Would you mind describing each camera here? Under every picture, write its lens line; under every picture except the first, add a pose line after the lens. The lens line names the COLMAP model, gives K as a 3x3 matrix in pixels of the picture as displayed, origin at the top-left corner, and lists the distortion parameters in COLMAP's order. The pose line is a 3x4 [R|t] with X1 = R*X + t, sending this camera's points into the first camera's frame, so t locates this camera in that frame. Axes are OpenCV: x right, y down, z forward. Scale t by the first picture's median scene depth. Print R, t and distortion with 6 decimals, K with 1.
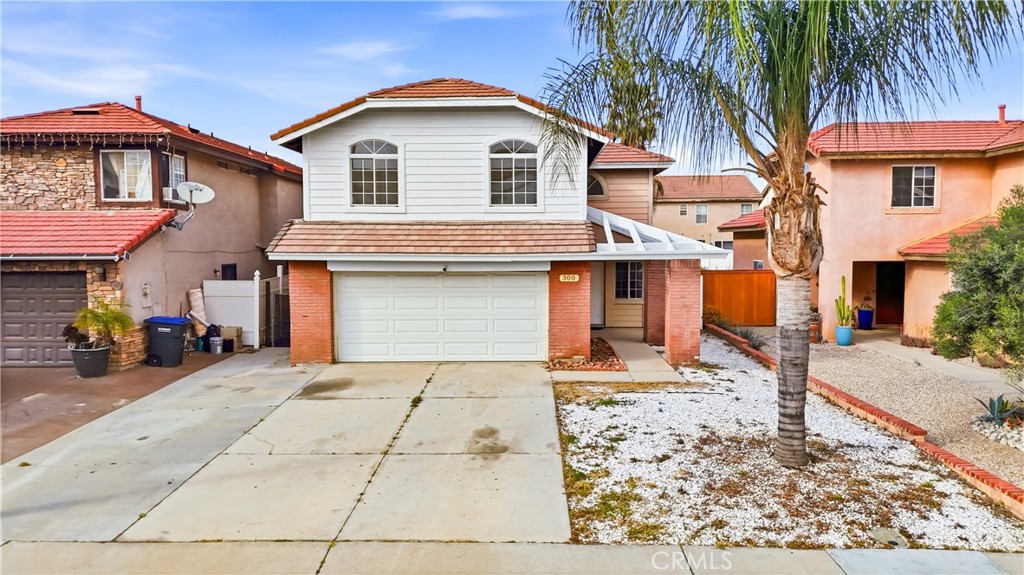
lens RADIAL K [[746.7, 0, 524.7], [0, 746.7, 283.0], [0, 0, 1]] dist [0.079899, -0.079725]
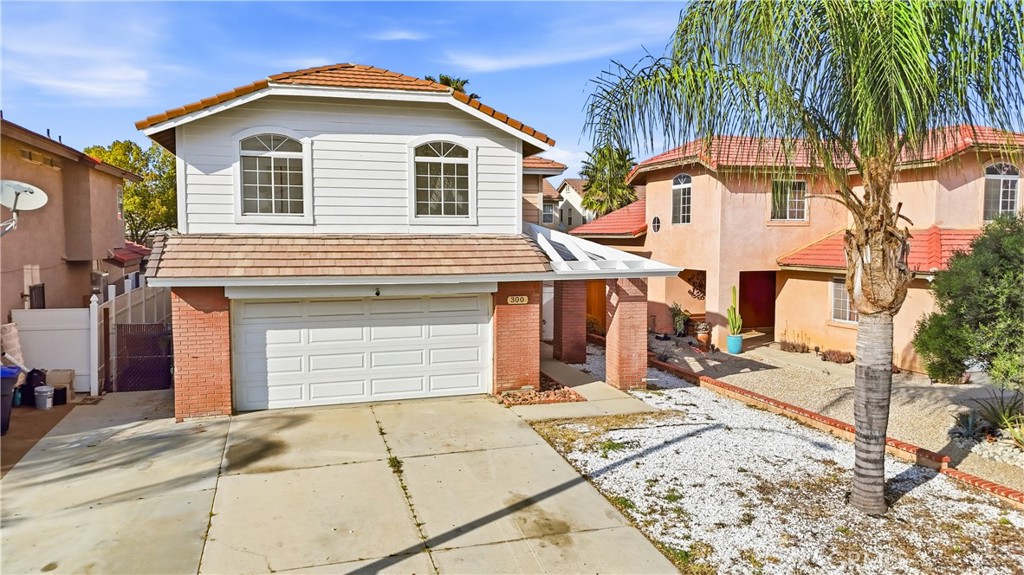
lens RADIAL K [[746.7, 0, 524.7], [0, 746.7, 283.0], [0, 0, 1]] dist [0.079899, -0.079725]
pose [[0.949034, -0.017693, 0.314677, -0.210164], [0.014236, 0.999810, 0.013281, -0.038135], [-0.314852, -0.008125, 0.949106, 0.143869]]
